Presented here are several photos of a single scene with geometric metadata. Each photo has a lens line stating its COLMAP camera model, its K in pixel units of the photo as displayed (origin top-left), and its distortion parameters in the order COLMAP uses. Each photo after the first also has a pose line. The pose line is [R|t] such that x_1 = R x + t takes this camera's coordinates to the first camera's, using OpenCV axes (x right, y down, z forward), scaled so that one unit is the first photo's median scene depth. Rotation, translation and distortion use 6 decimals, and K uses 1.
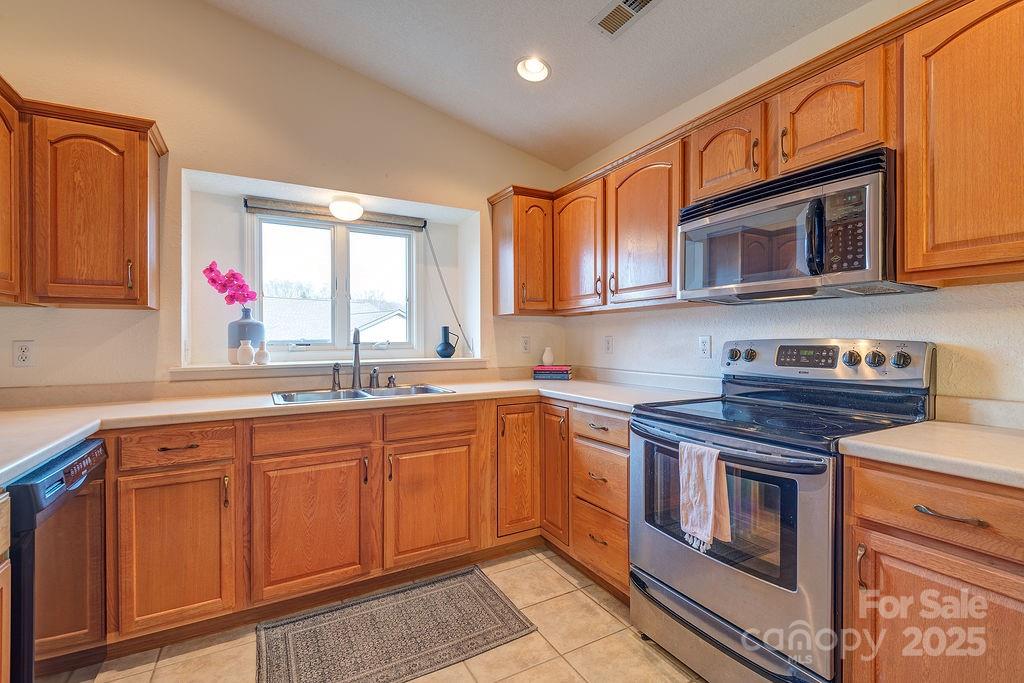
lens RADIAL K [[474.2, 0, 536.2], [0, 474.2, 336.4], [0, 0, 1]] dist [-0.001429, -0.000566]
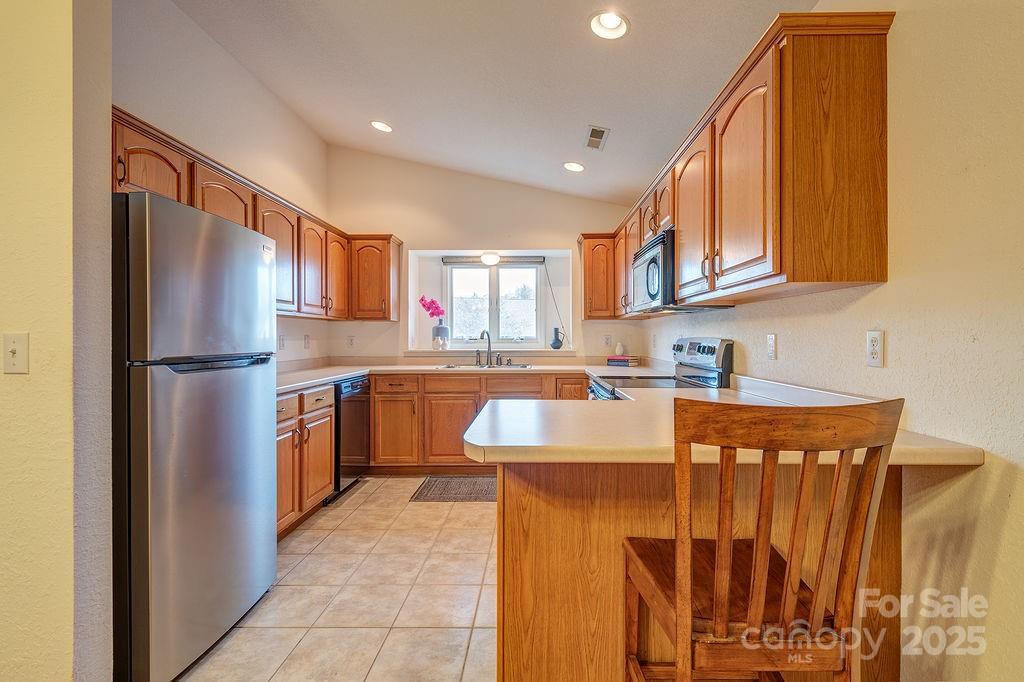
lens RADIAL K [[465.0, 0, 519.6], [0, 465.0, 339.1], [0, 0, 1]] dist [0.026823, -0.000129]
pose [[0.851388, 0.007972, -0.524476, 0.612169], [-0.001408, 0.999916, 0.012912, -0.005737], [0.524535, -0.010255, 0.851327, -0.385428]]
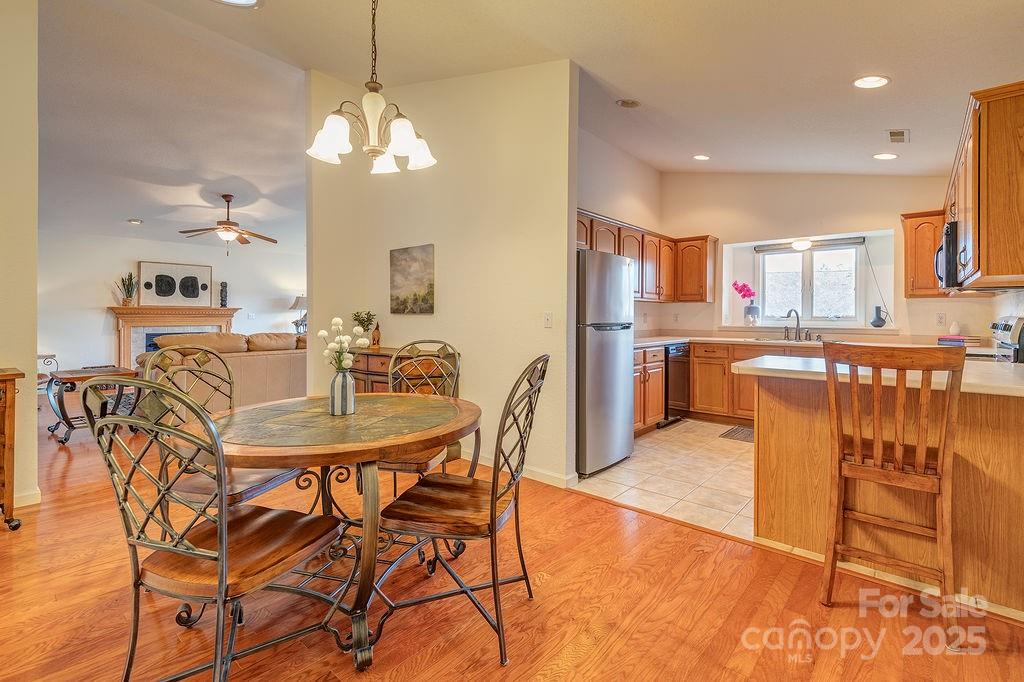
lens RADIAL K [[467.4, 0, 512.8], [0, 467.4, 316.5], [0, 0, 1]] dist [0.004198, -0.000353]
pose [[0.328937, 0.010251, -0.944296, 1.071407], [-0.000083, 0.999941, 0.010827, -0.006518], [0.944352, -0.003483, 0.328919, -0.749351]]
